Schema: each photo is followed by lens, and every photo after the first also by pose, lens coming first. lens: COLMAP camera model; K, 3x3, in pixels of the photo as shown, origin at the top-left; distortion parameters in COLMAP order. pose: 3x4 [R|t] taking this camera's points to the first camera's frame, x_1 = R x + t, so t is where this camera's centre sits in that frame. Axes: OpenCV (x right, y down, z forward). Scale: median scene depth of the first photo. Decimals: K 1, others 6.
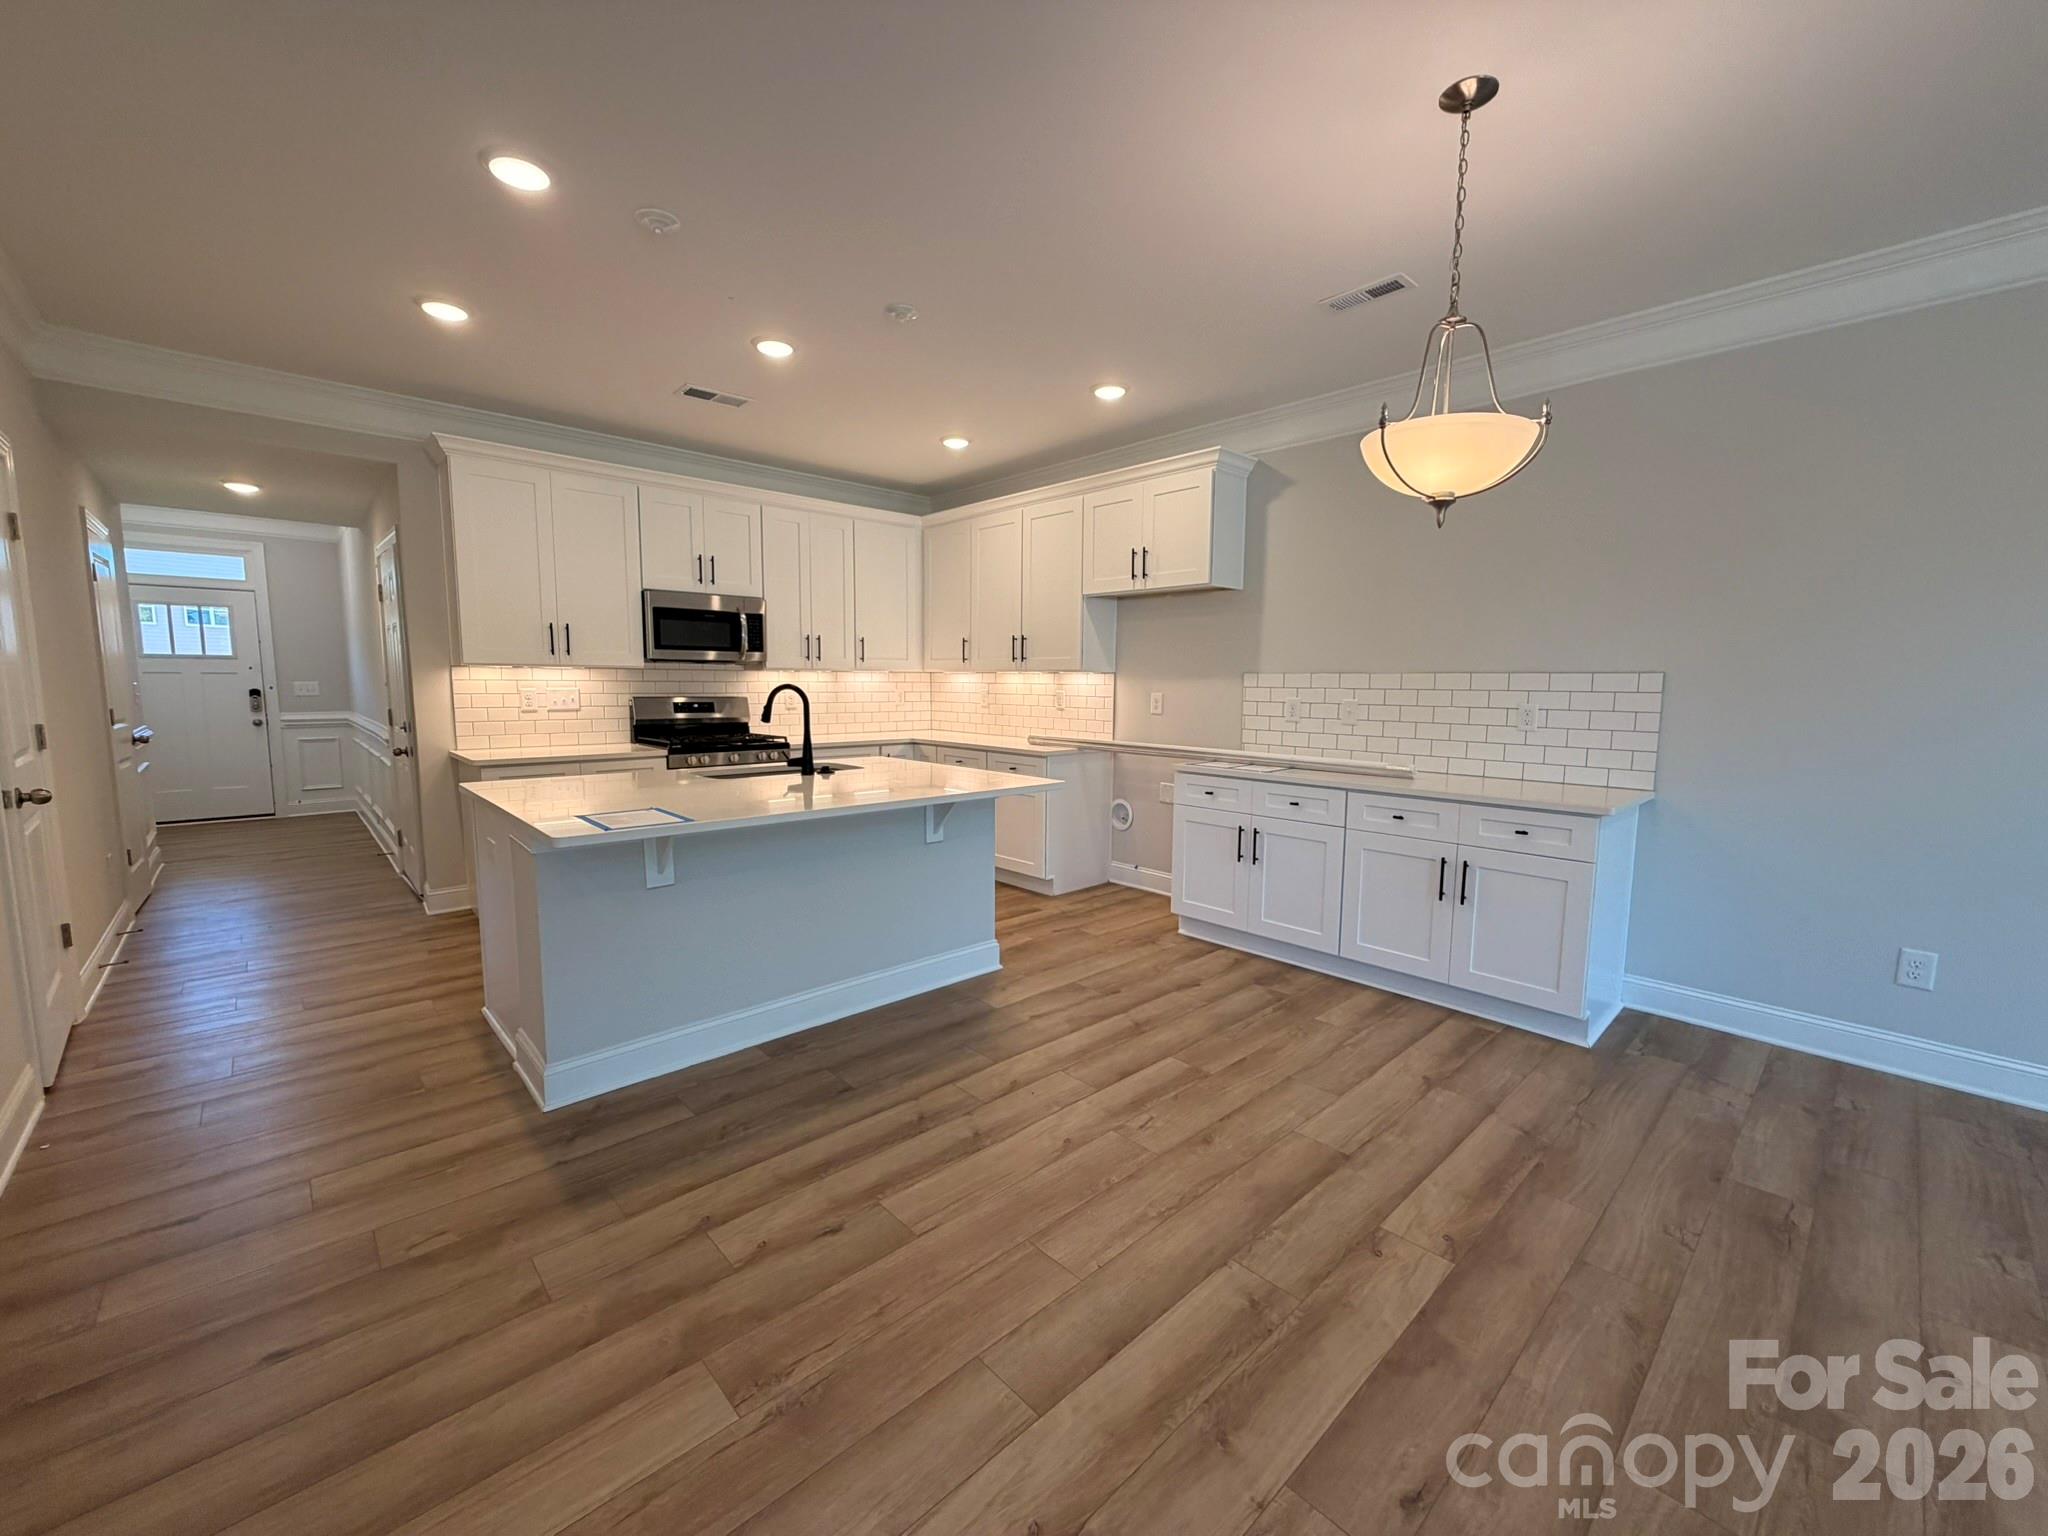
lens RADIAL K [[815.6, 0, 1015.9], [0, 815.6, 770.9], [0, 0, 1]] dist [-0.000077, -0.000259]
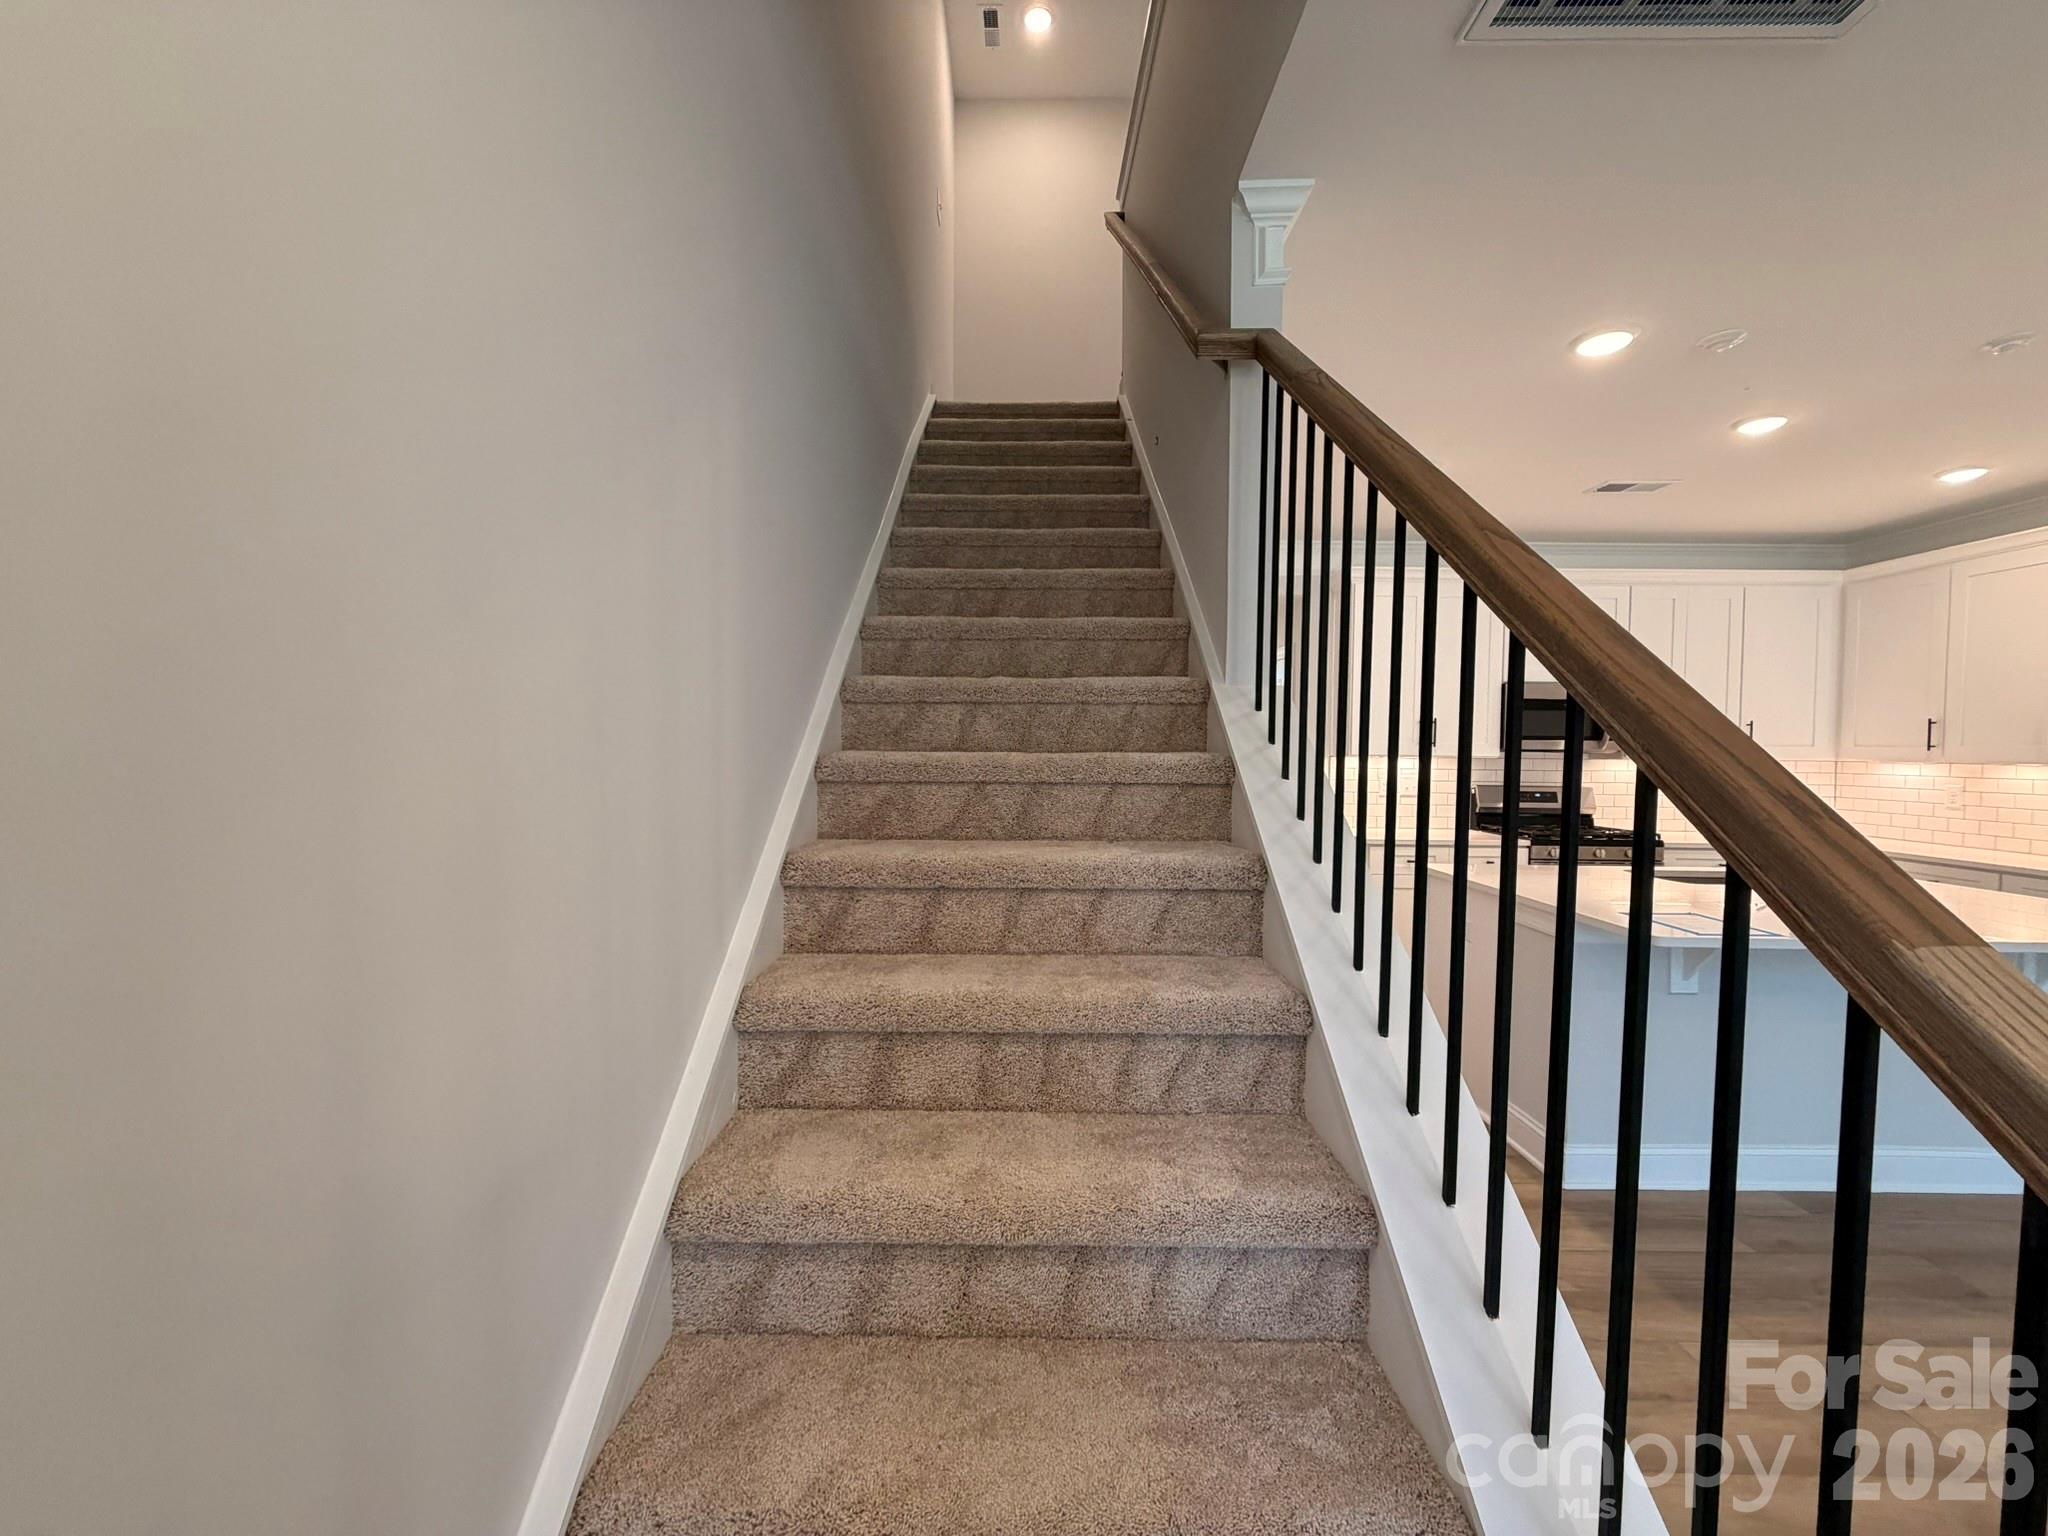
lens RADIAL K [[815.6, 0, 1023.3], [0, 815.6, 768.0], [0, 0, 1]] dist [-0.000077, -0.000259]
pose [[0.728333, 0.017185, -0.685007, -0.212439], [-0.080651, 0.994887, -0.060792, -0.003426], [0.680460, 0.099523, 0.725995, -0.168020]]
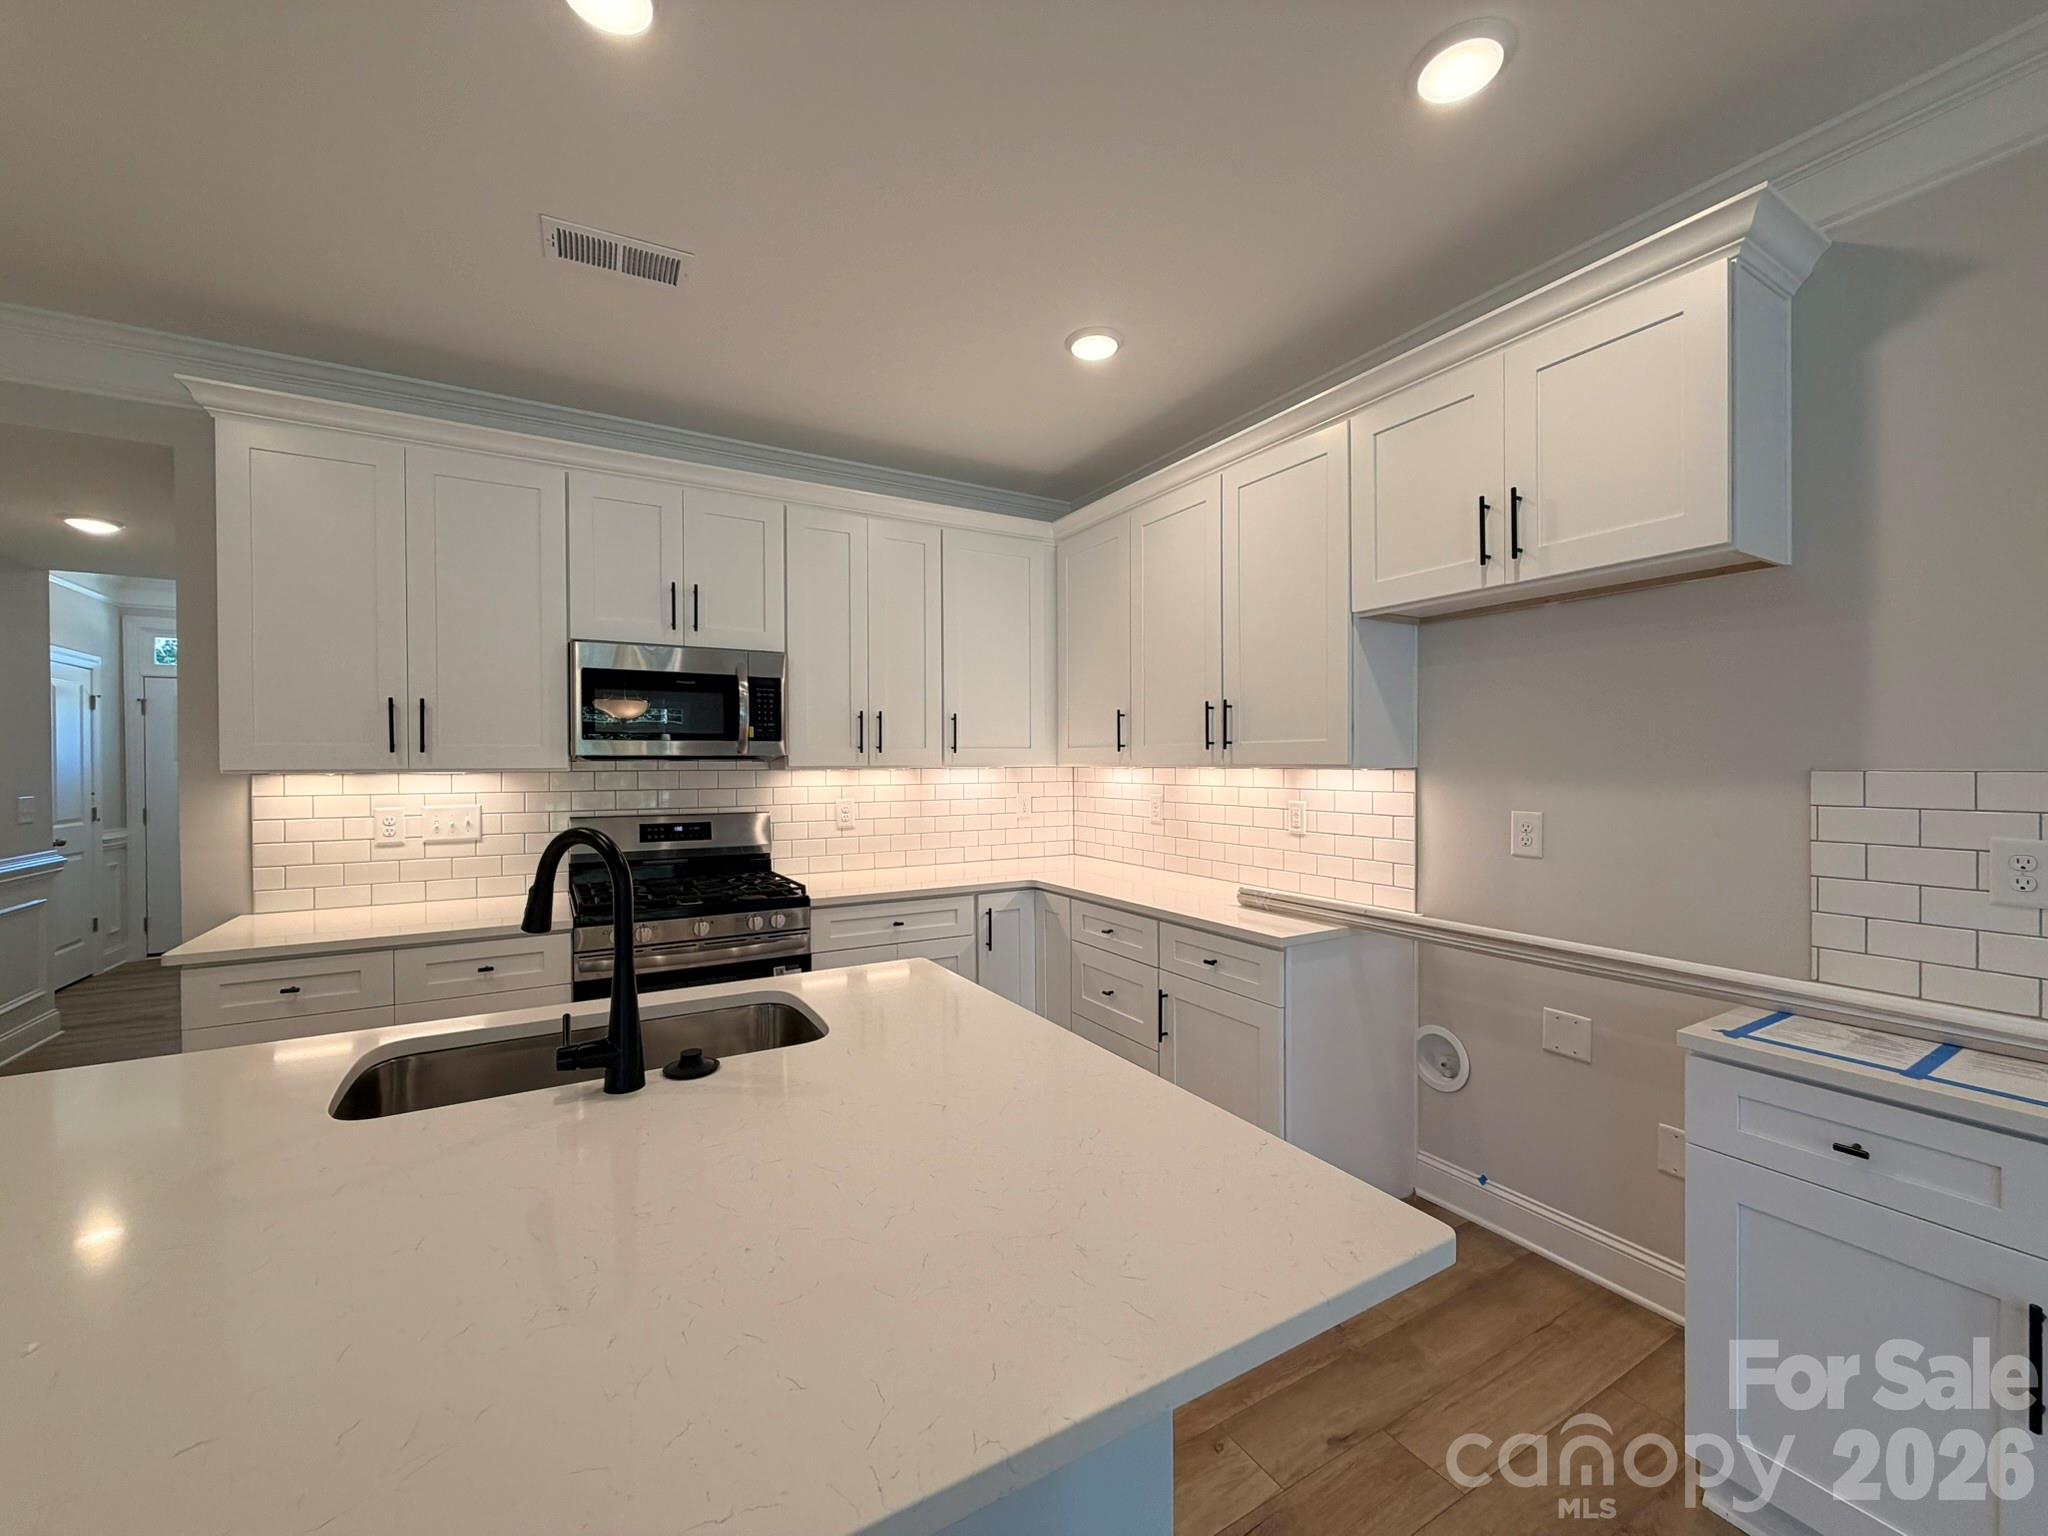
lens RADIAL K [[815.6, 0, 1017.5], [0, 815.6, 768.9], [0, 0, 1]] dist [-0.000077, -0.000259]
pose [[0.976044, -0.011715, -0.217257, -0.011113], [-0.011117, 0.994560, -0.103572, -0.079239], [0.217289, 0.103506, 0.970604, 0.559800]]
